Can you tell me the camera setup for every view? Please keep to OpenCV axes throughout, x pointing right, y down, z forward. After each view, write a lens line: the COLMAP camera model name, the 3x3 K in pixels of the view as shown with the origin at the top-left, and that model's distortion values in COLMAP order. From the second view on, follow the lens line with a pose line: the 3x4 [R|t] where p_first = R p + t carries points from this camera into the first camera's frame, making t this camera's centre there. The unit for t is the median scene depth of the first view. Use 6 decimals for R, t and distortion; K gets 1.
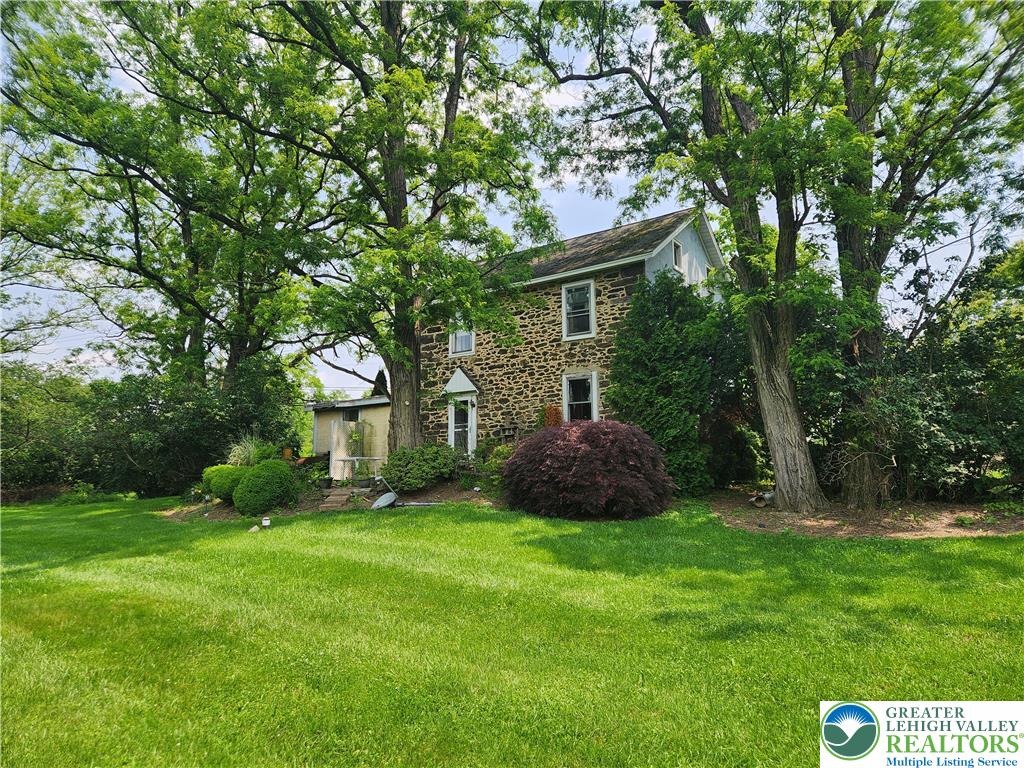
lens RADIAL K [[684.4, 0, 521.4], [0, 684.4, 375.4], [0, 0, 1]] dist [0.090769, -0.076936]
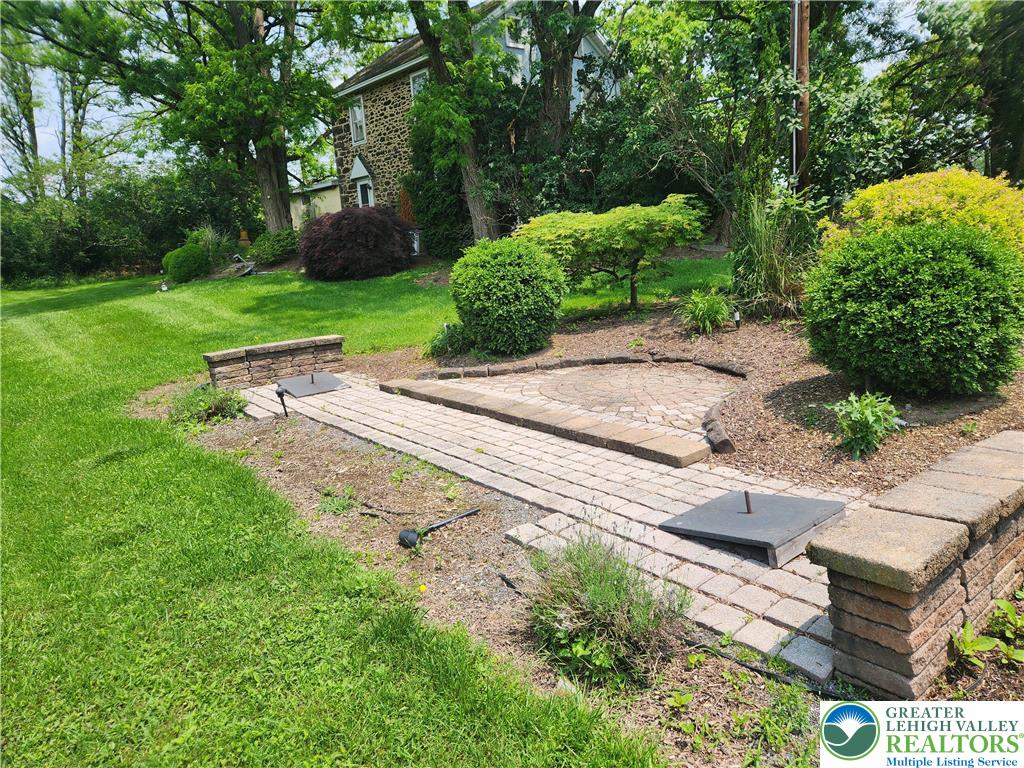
lens RADIAL K [[684.4, 0, 521.4], [0, 684.4, 375.4], [0, 0, 1]] dist [0.090769, -0.076936]
pose [[0.969968, -0.008334, -0.243088, 0.501680], [0.092387, 0.937136, 0.336512, -0.033741], [0.225002, -0.348864, 0.909763, -0.183145]]
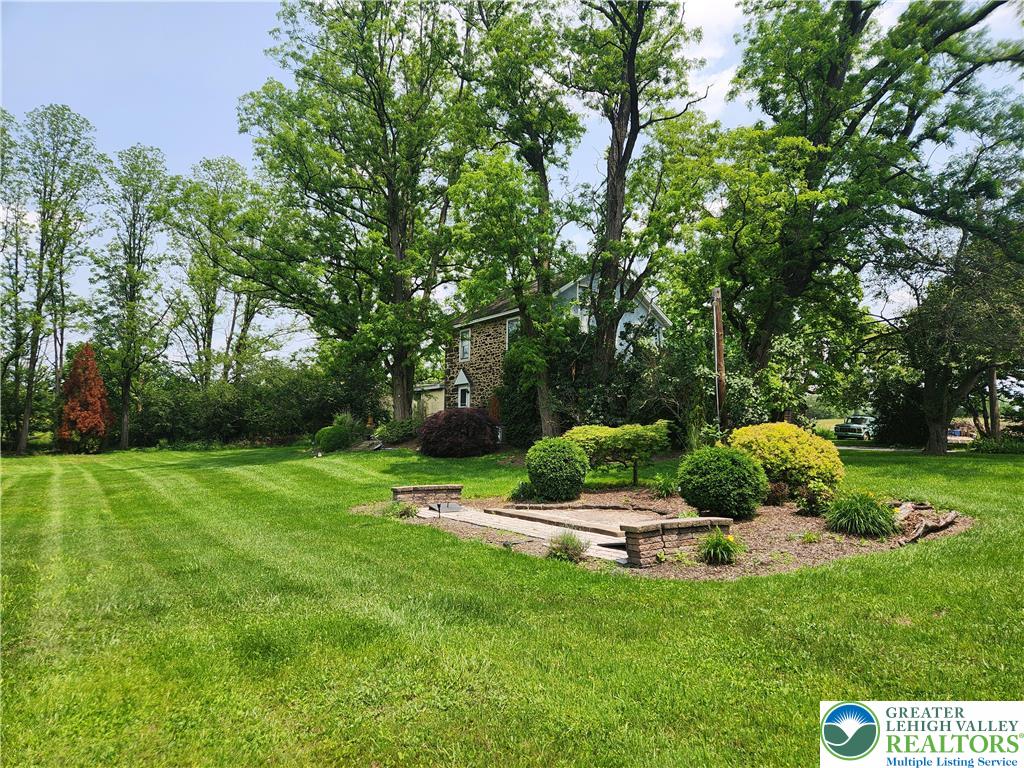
lens RADIAL K [[684.4, 0, 521.4], [0, 684.4, 375.4], [0, 0, 1]] dist [0.090769, -0.076936]
pose [[0.943254, -0.012359, -0.331841, 0.608741], [0.032895, 0.997870, 0.056339, -0.086392], [0.330438, -0.064058, 0.941651, -0.509871]]
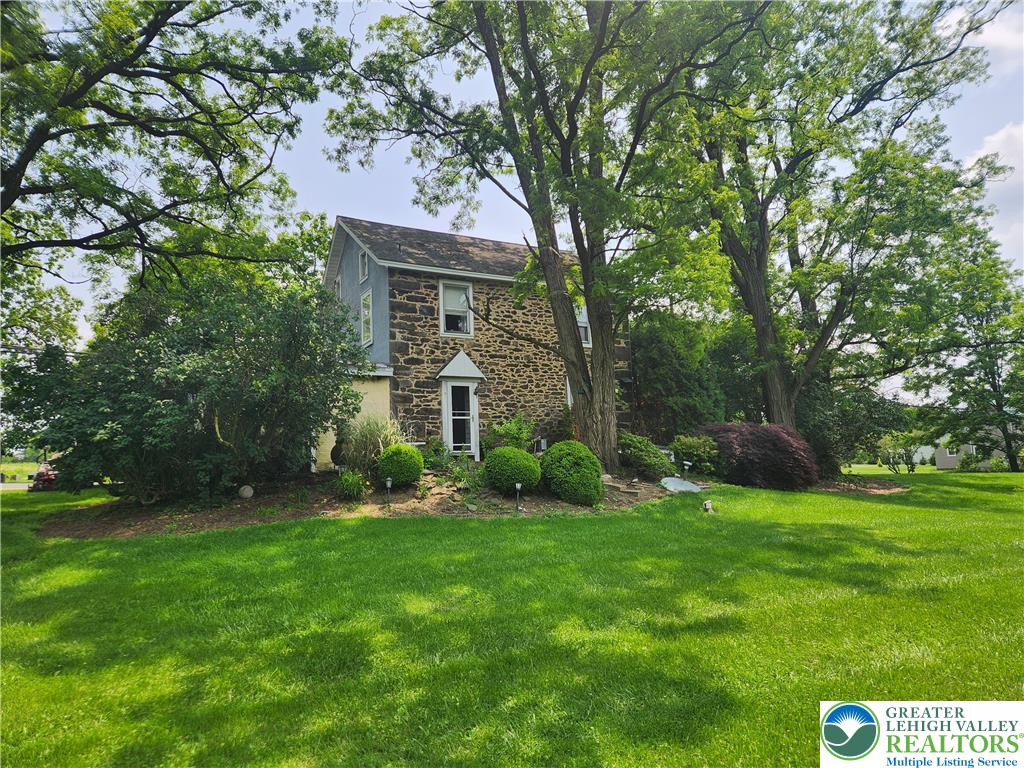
lens RADIAL K [[677.2, 0, 519.1], [0, 677.2, 377.5], [0, 0, 1]] dist [0.110927, -0.100924]
pose [[0.460060, 0.125246, 0.879010, -0.884718], [-0.114603, 0.990096, -0.081092, 0.093935], [-0.880461, -0.063430, 0.469857, 0.525811]]
